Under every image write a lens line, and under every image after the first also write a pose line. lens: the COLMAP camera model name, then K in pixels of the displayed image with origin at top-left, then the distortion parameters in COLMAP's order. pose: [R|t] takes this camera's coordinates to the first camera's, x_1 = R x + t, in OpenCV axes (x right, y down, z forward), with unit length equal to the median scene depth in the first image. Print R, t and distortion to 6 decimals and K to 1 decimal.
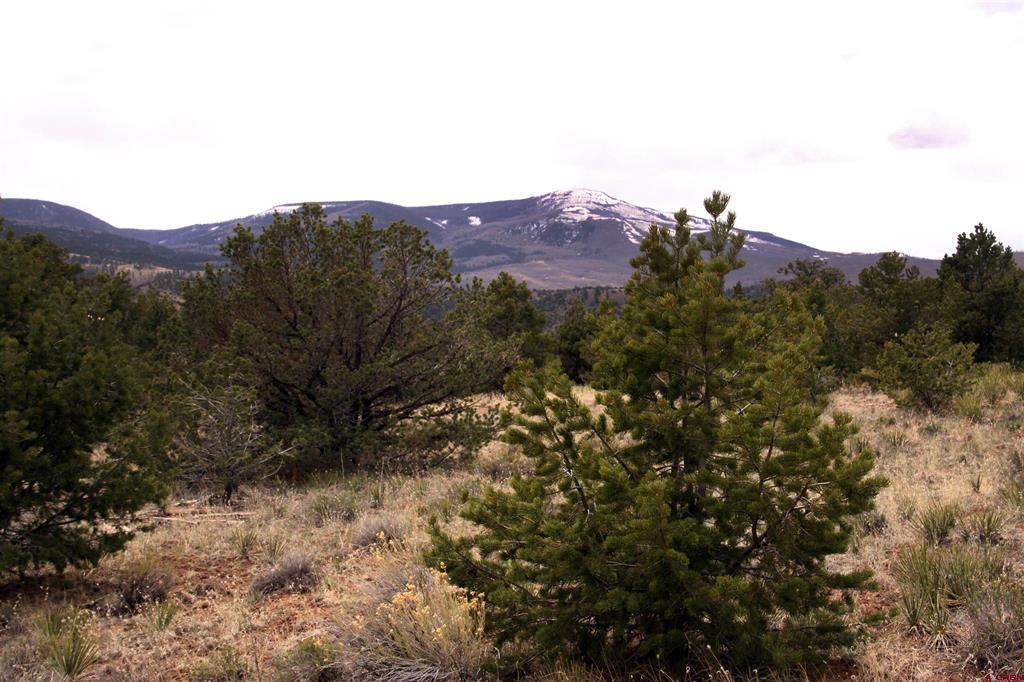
lens RADIAL K [[1602.3, 0, 545.3], [0, 1602.3, 358.4], [0, 0, 1]] dist [0.309534, 0.000000]
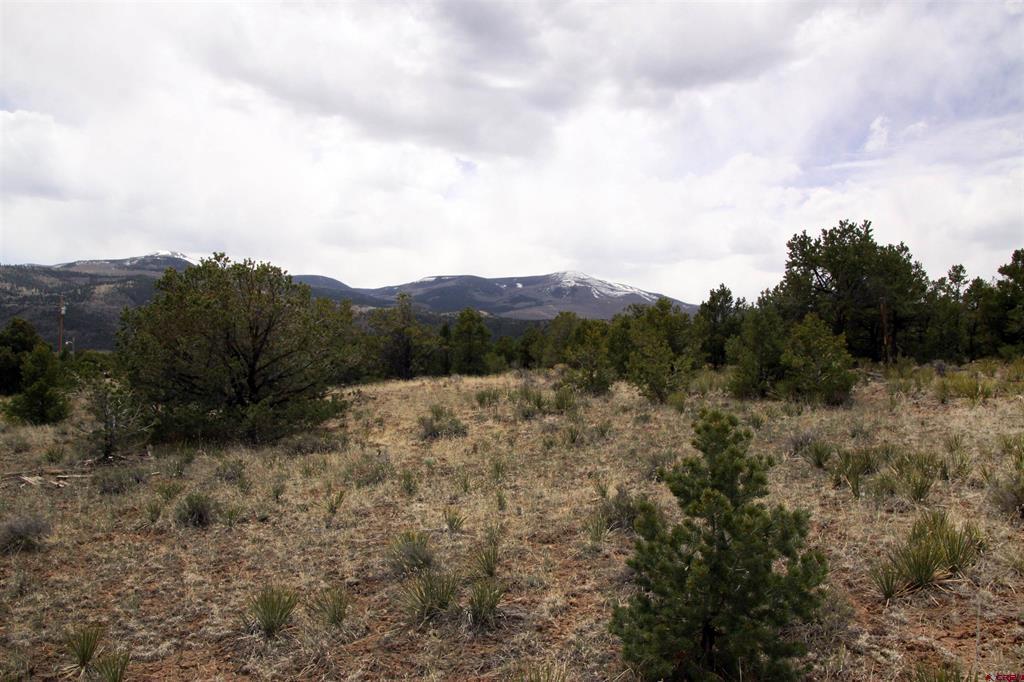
lens RADIAL K [[779.8, 0, 509.0], [0, 779.8, 354.3], [0, 0, 1]] dist [-0.112742, 0.072886]
pose [[0.998274, 0.020462, -0.055054, 0.088066], [-0.020338, 0.999789, 0.002810, -0.006472], [0.055099, -0.001685, 0.998479, 0.180881]]
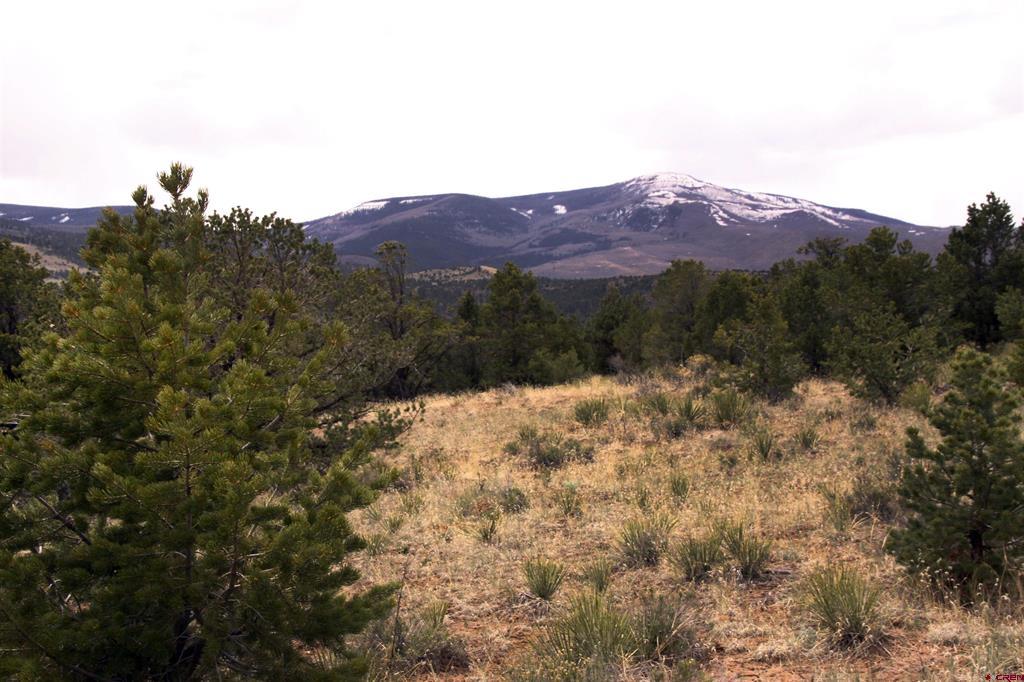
lens RADIAL K [[1602.3, 0, 517.1], [0, 1602.3, 366.4], [0, 0, 1]] dist [0.309534, 0.000000]
pose [[0.996908, -0.028267, -0.073318, 0.063216], [0.029167, 0.999511, 0.011232, -0.002598], [0.072965, -0.013335, 0.997245, 0.050743]]
